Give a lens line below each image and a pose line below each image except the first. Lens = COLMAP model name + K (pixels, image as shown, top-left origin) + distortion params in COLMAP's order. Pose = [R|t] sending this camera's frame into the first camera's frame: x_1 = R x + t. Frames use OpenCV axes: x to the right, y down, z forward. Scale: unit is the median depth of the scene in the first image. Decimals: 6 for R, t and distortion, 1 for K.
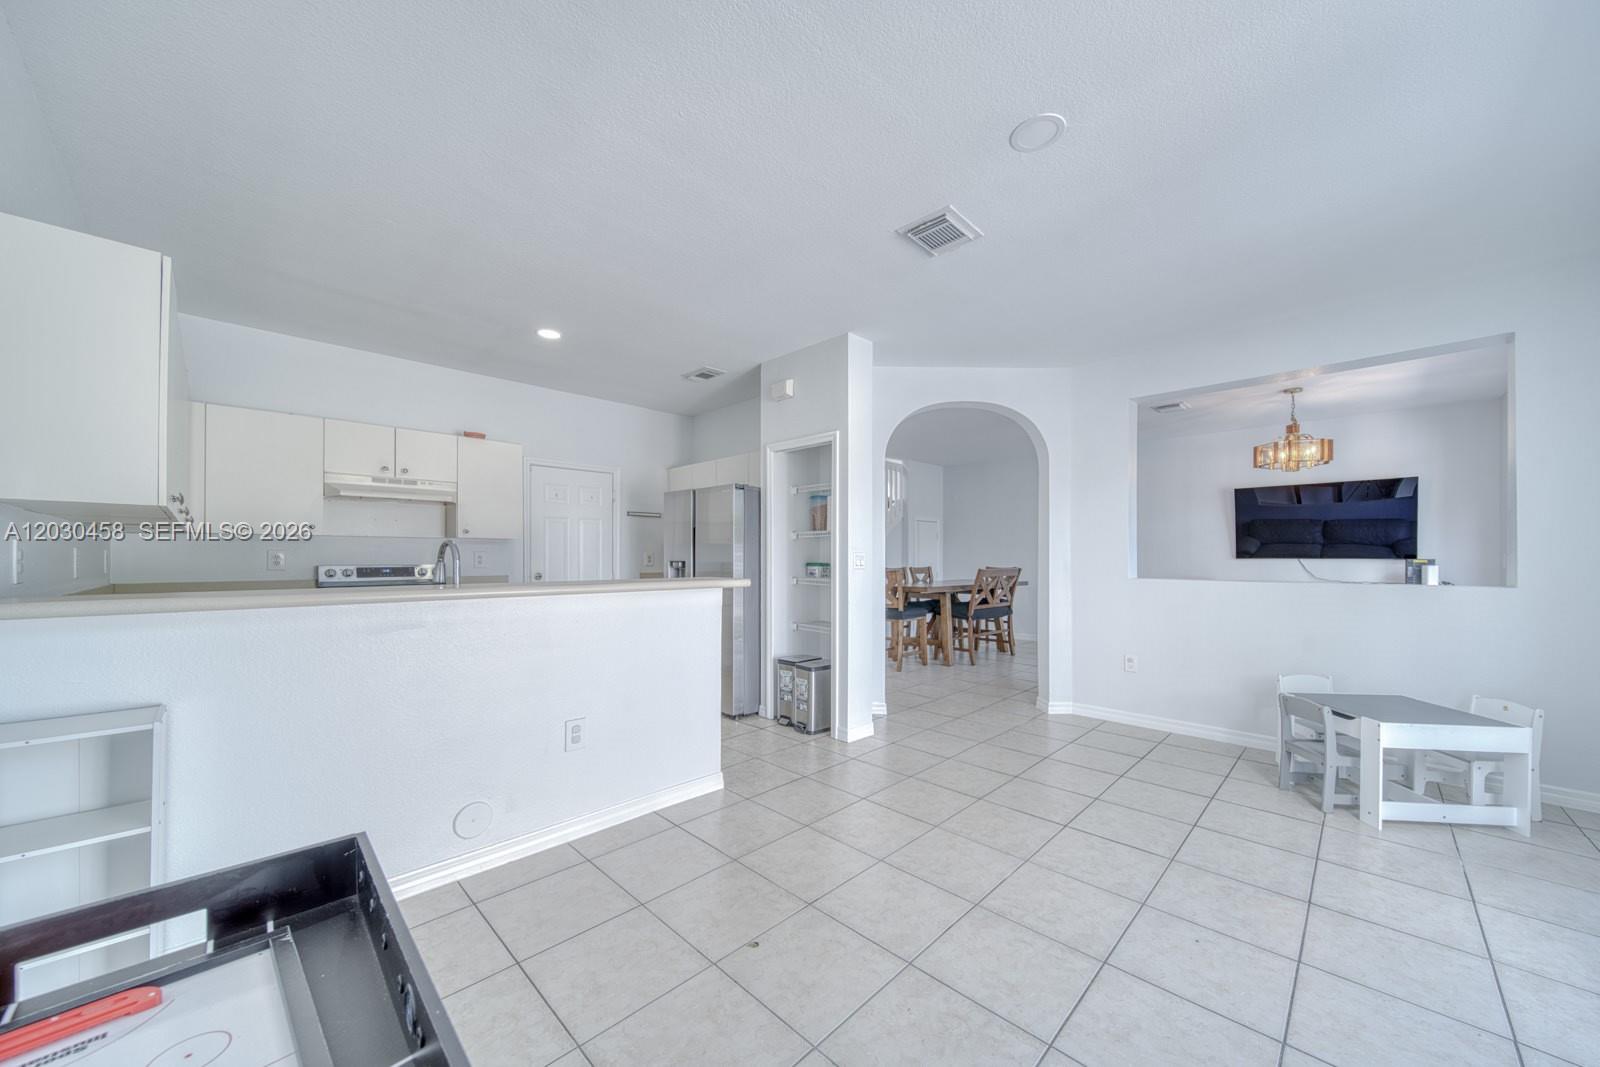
lens RADIAL K [[573.3, 0, 801.4], [0, 573.3, 546.5], [0, 0, 1]] dist [0.000593, 0.000009]
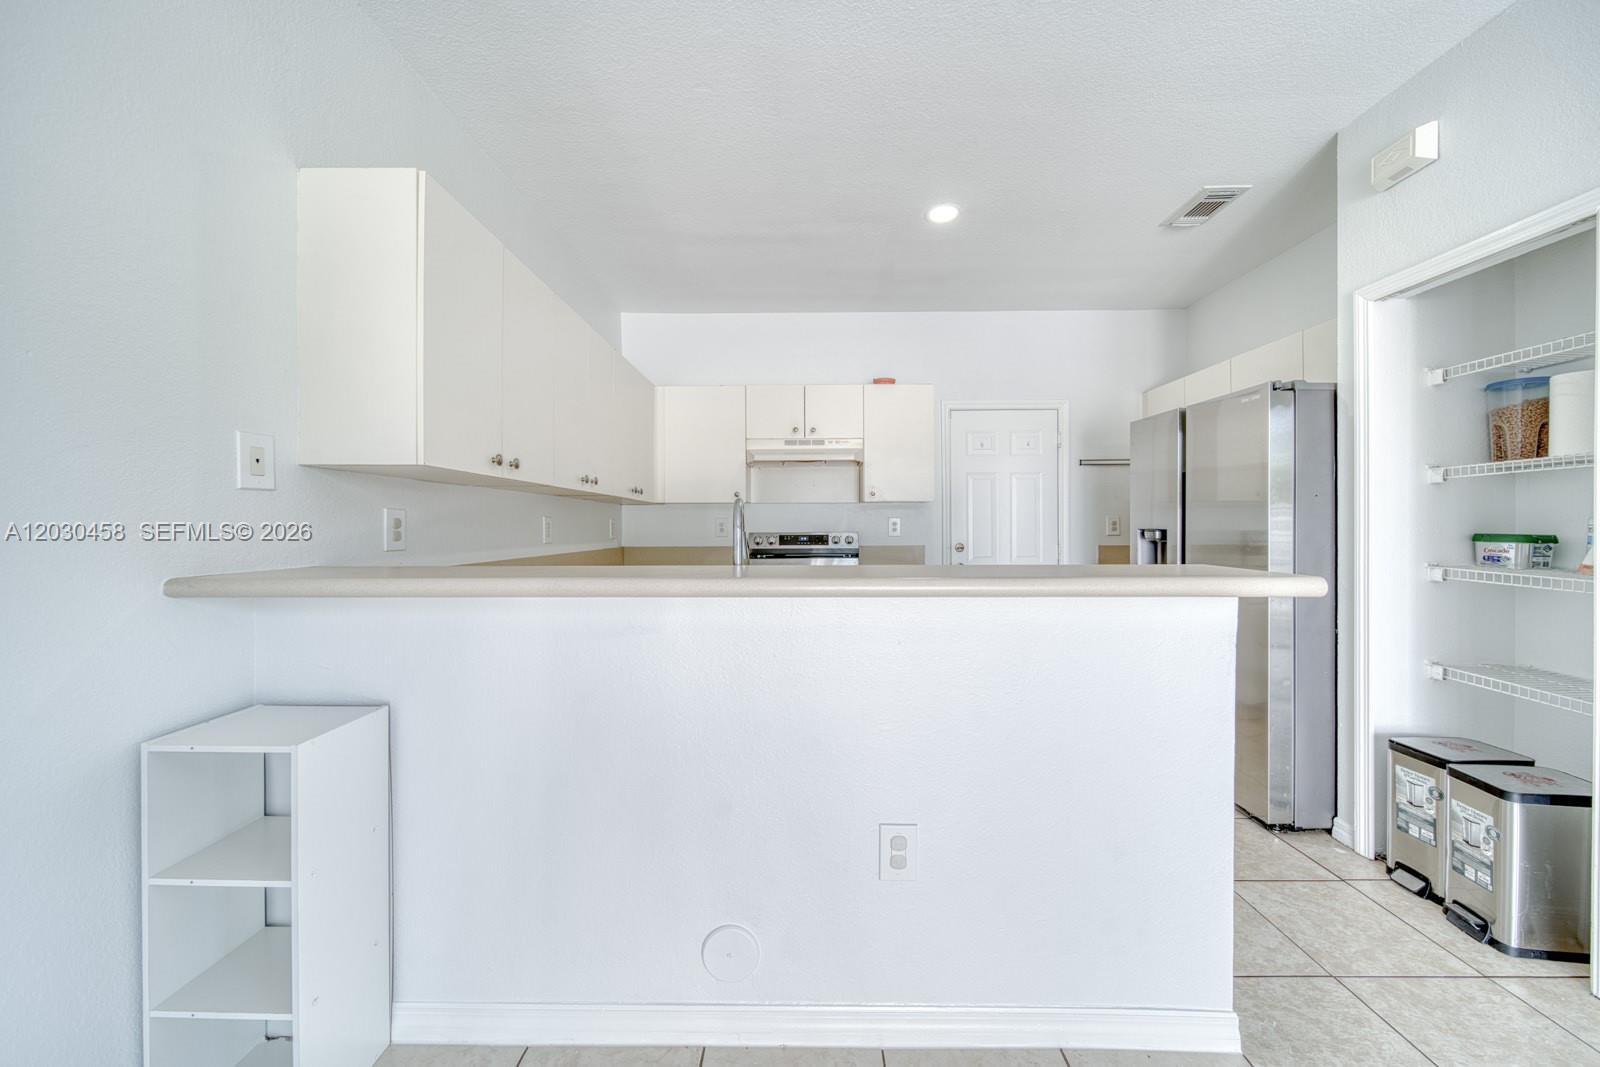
lens RADIAL K [[586.3, 0, 802.3], [0, 586.3, 528.3], [0, 0, 1]] dist [-0.000414, -0.000505]
pose [[0.703918, 0.002030, -0.710278, -0.038316], [0.016547, 0.999678, 0.019256, 0.006370], [0.710088, -0.025308, 0.703658, 0.323389]]
